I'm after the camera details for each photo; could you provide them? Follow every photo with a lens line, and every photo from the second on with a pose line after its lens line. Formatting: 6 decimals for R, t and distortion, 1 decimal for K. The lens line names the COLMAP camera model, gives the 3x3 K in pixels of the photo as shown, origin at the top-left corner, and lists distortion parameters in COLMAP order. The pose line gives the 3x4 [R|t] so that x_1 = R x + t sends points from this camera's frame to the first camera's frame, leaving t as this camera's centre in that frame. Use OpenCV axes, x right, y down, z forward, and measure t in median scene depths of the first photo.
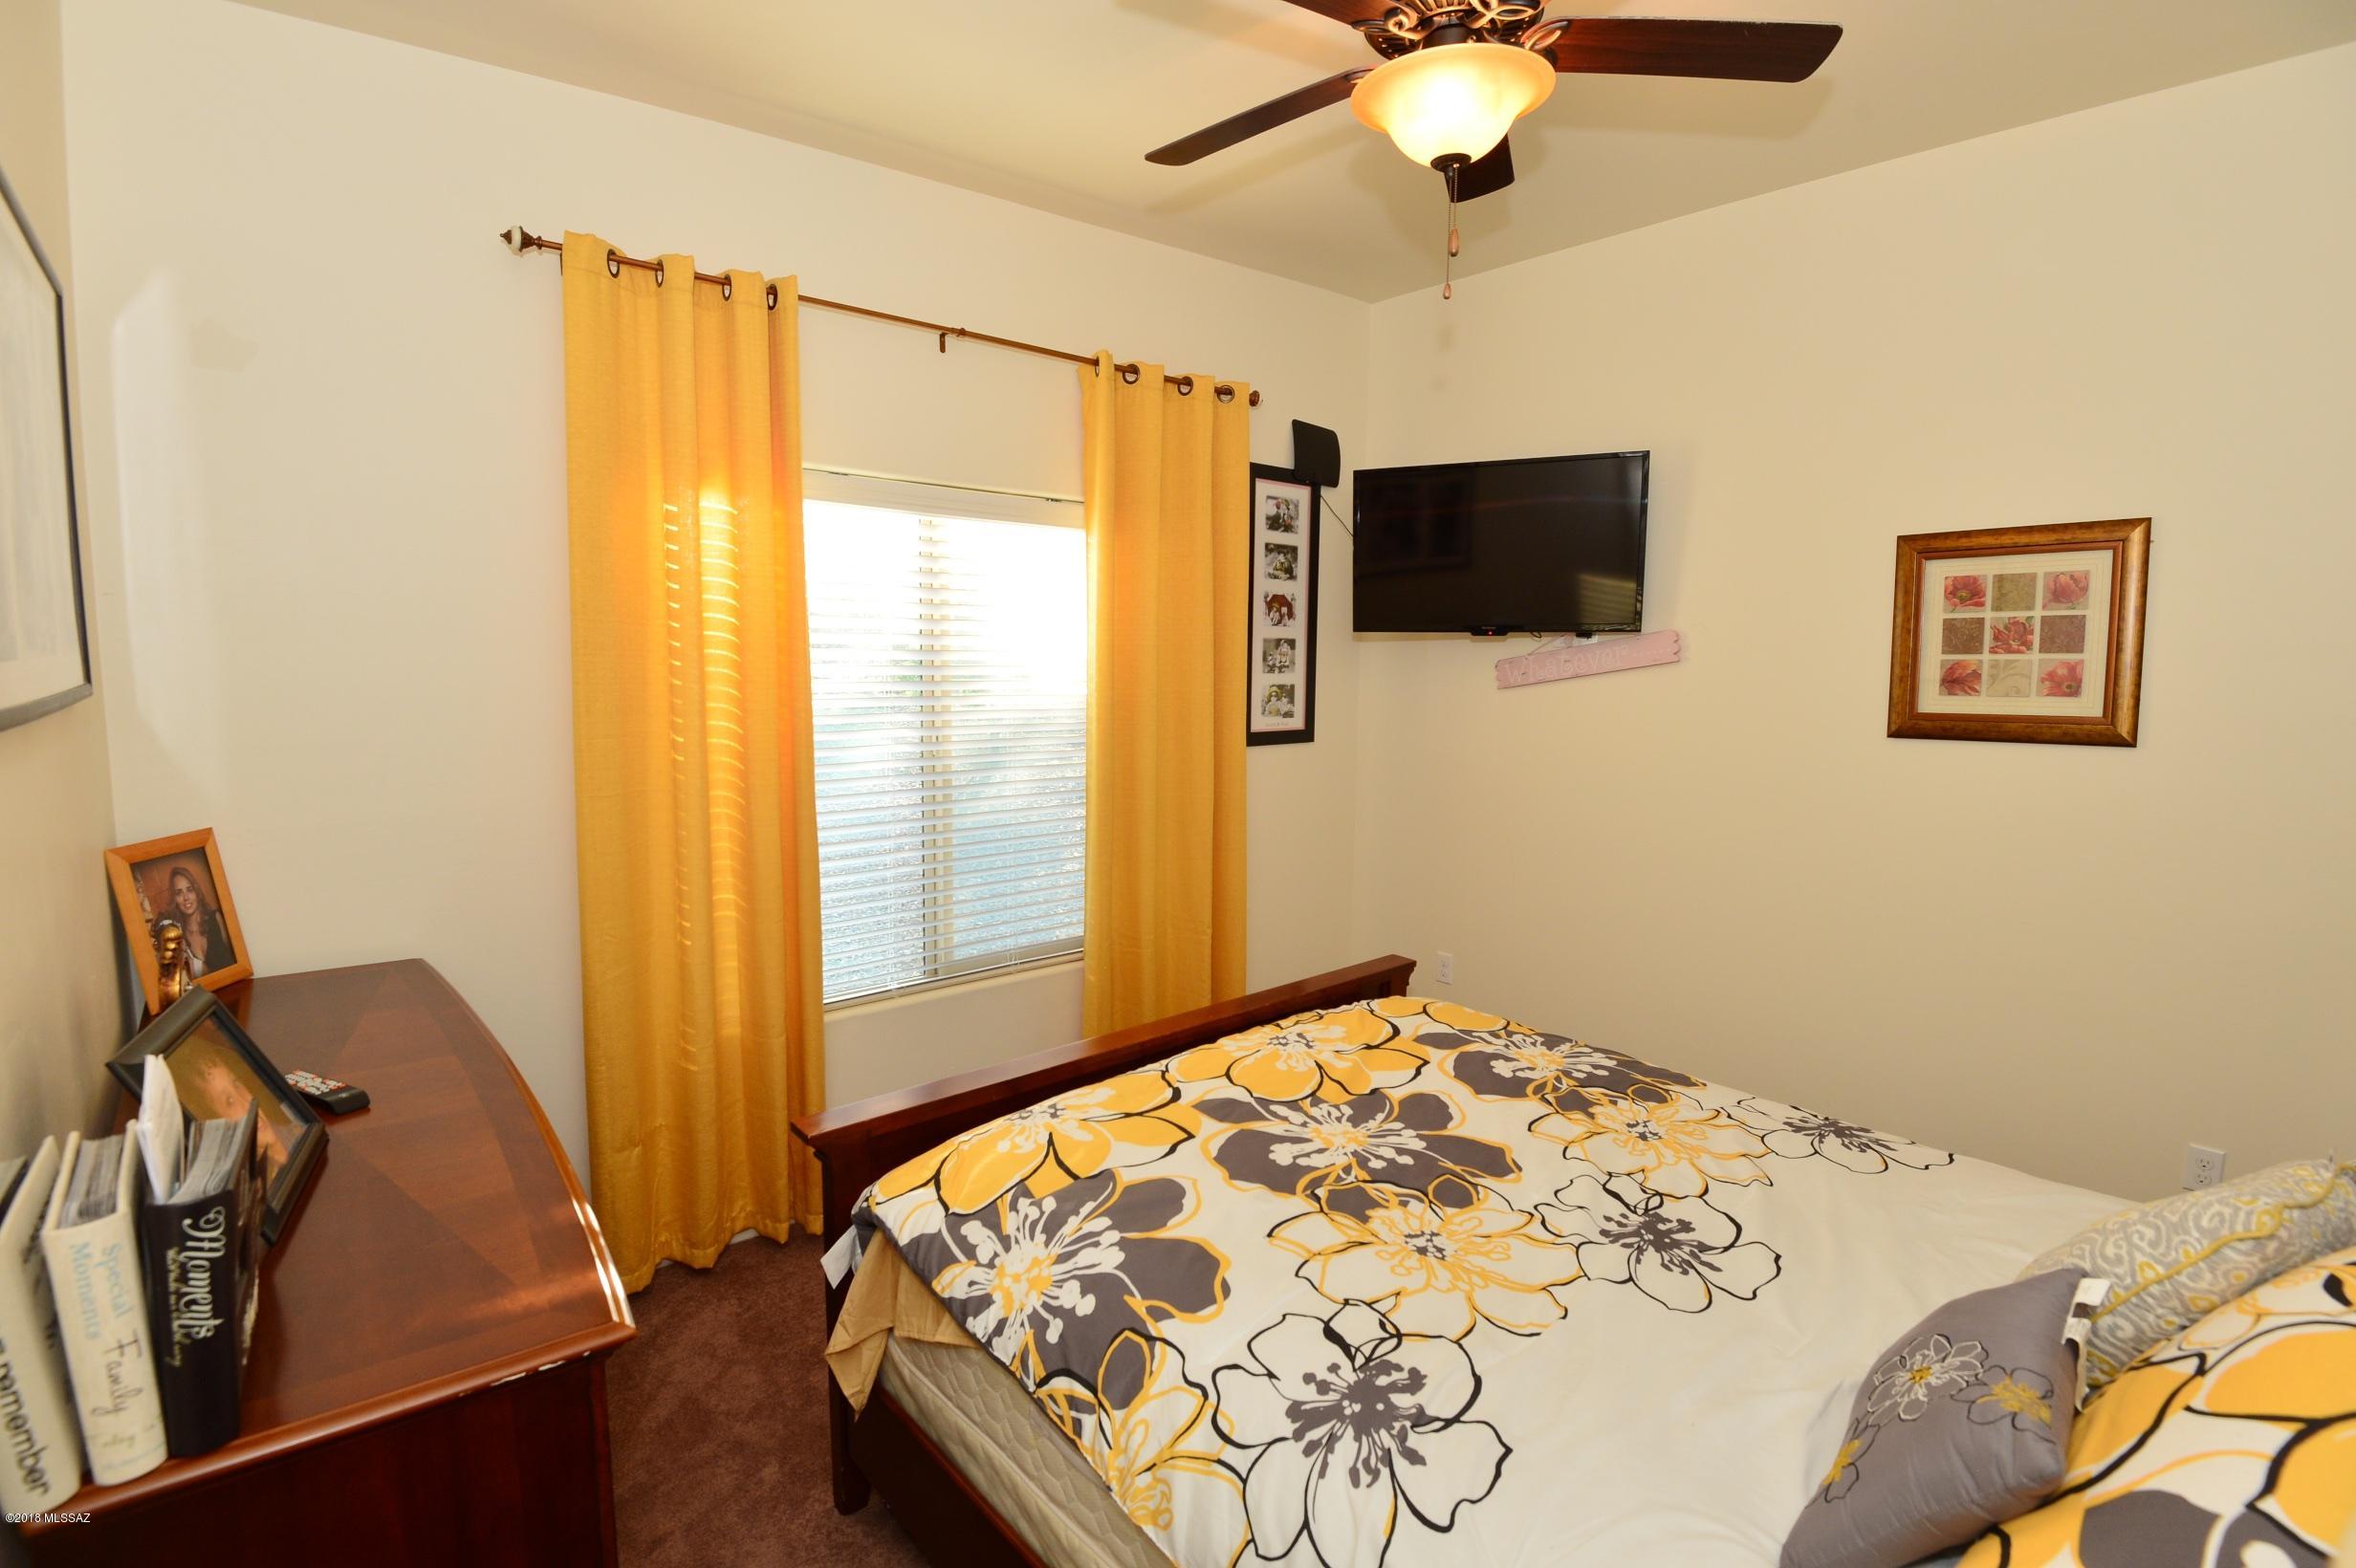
lens RADIAL K [[1093.3, 0, 1167.6], [0, 1093.3, 779.6], [0, 0, 1]] dist [-0.015579, -0.017130]
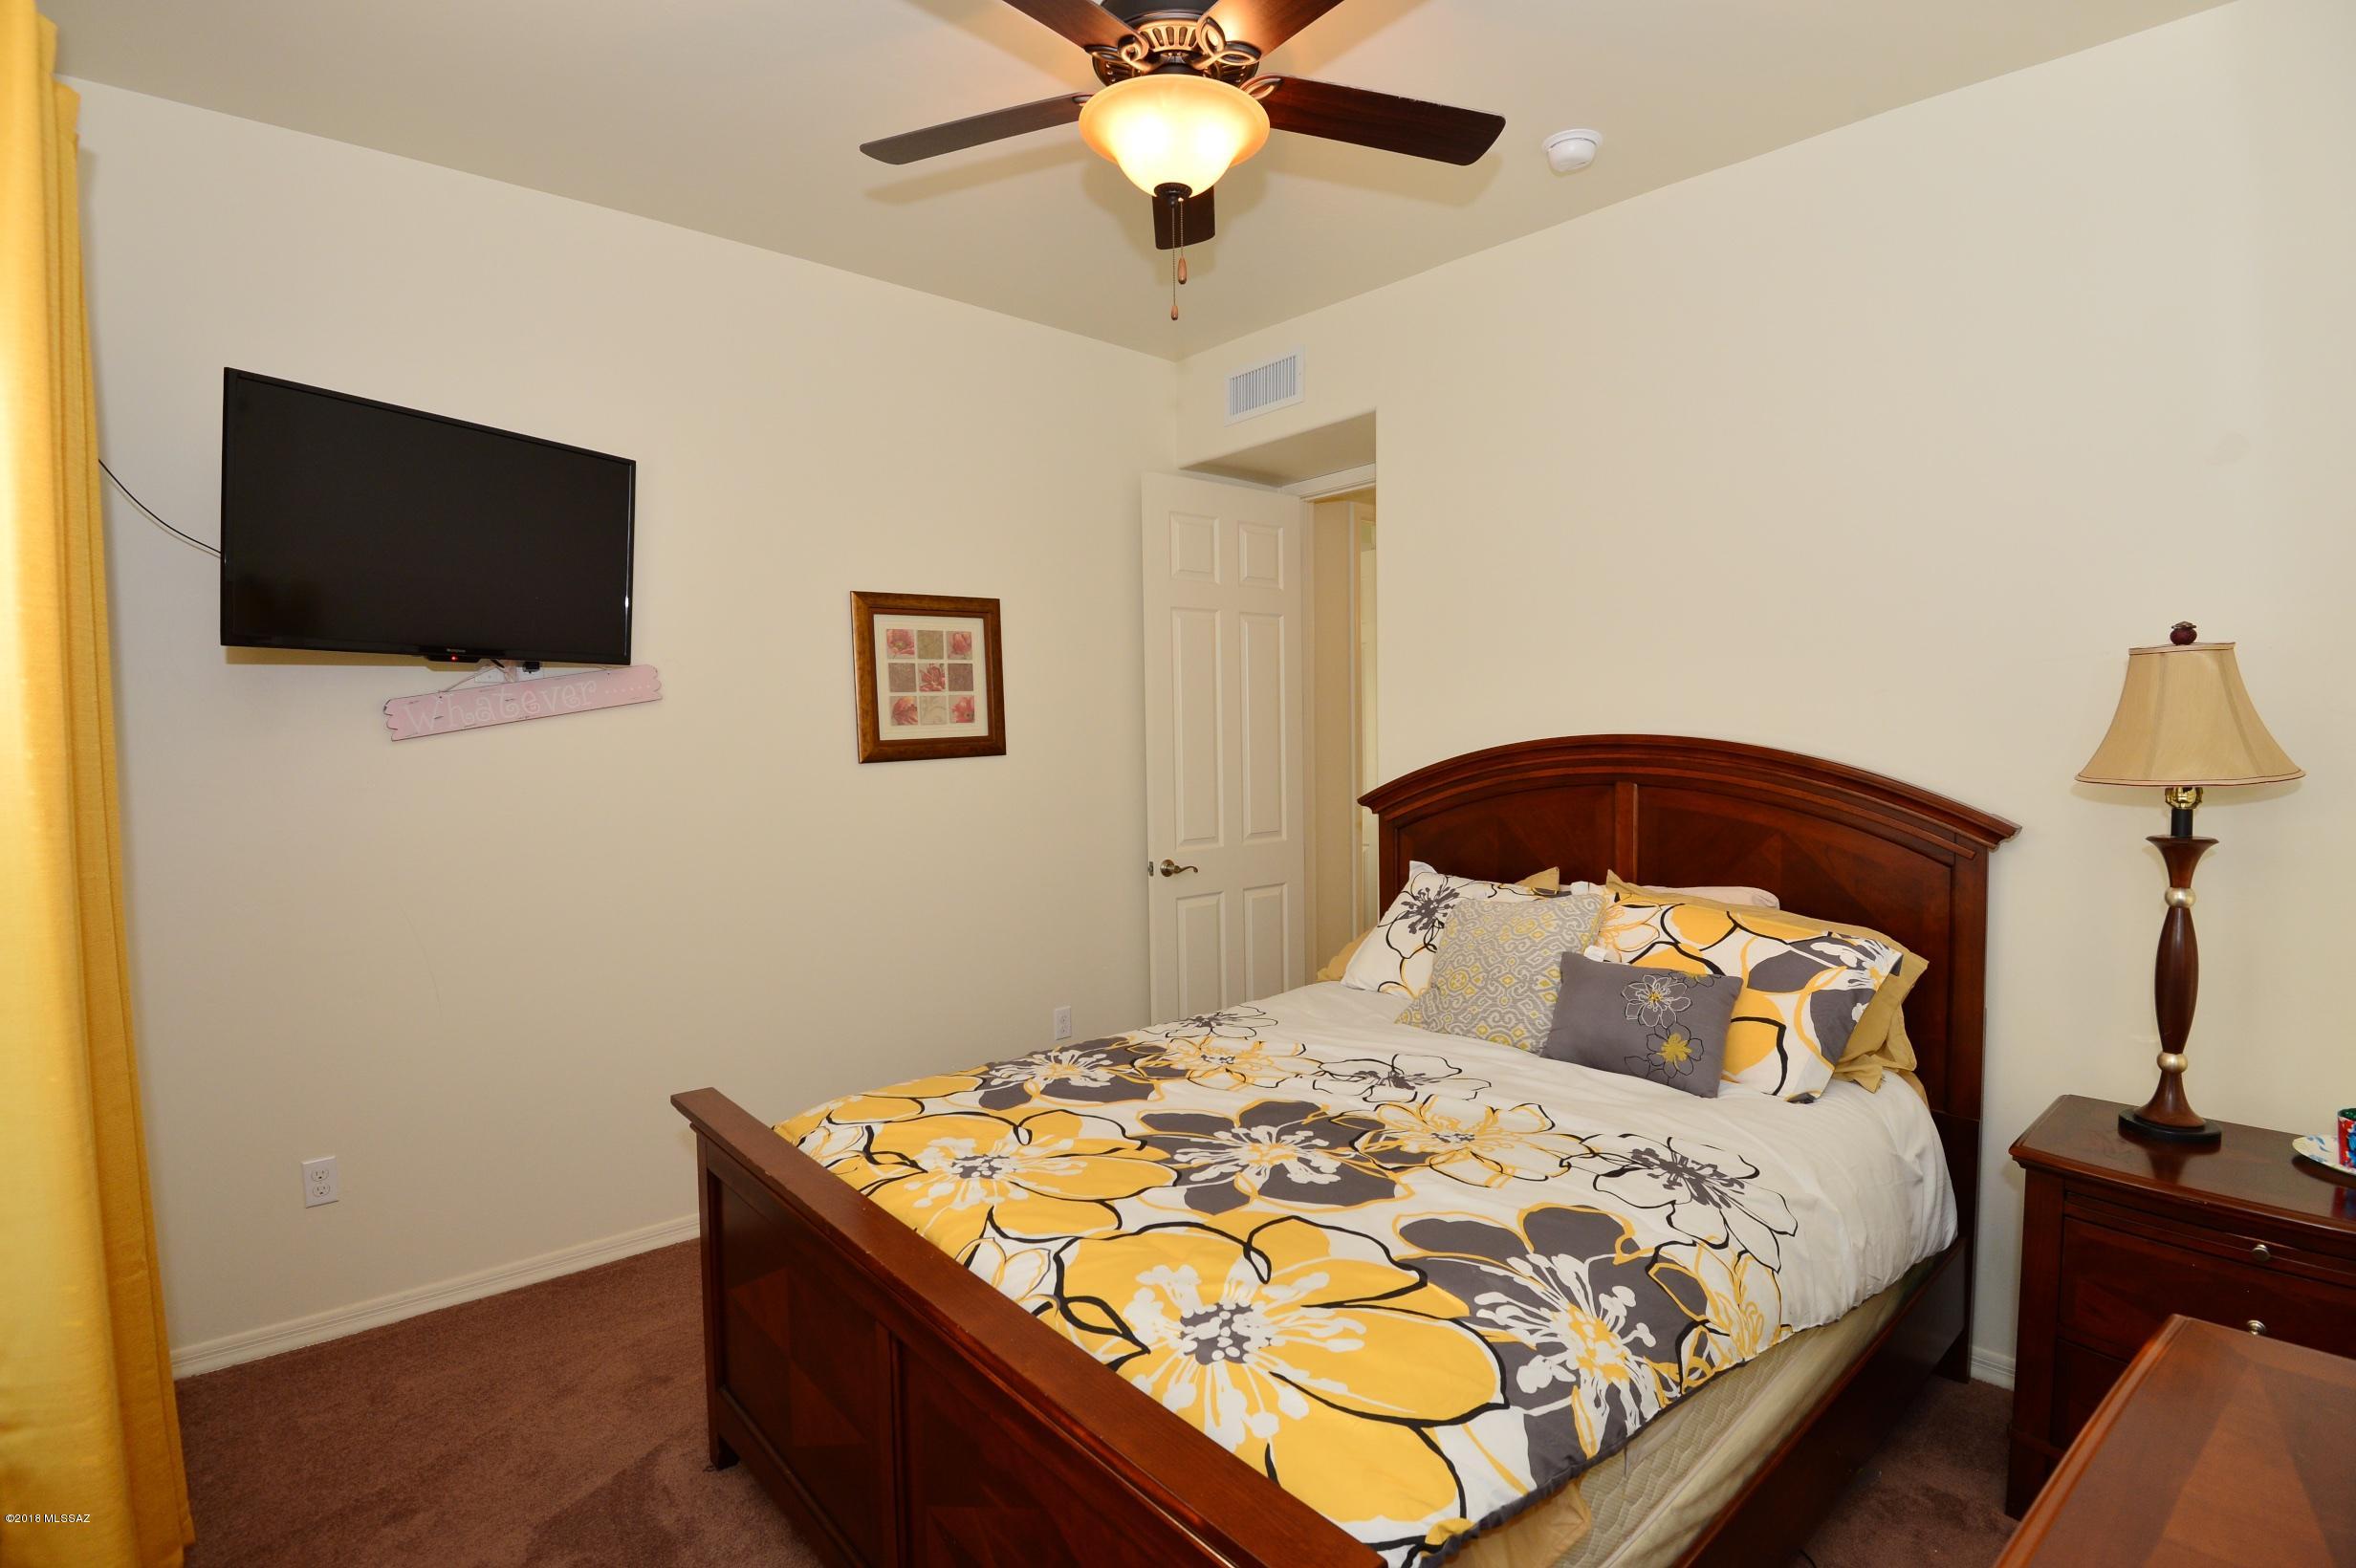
lens RADIAL K [[1093.3, 0, 1166.6], [0, 1093.3, 779.9], [0, 0, 1]] dist [-0.015579, -0.017130]
pose [[-0.000784, -0.053338, 0.998576, -0.710682], [0.129128, 0.990211, 0.052993, -0.056811], [-0.991628, 0.128986, 0.006111, 0.932269]]
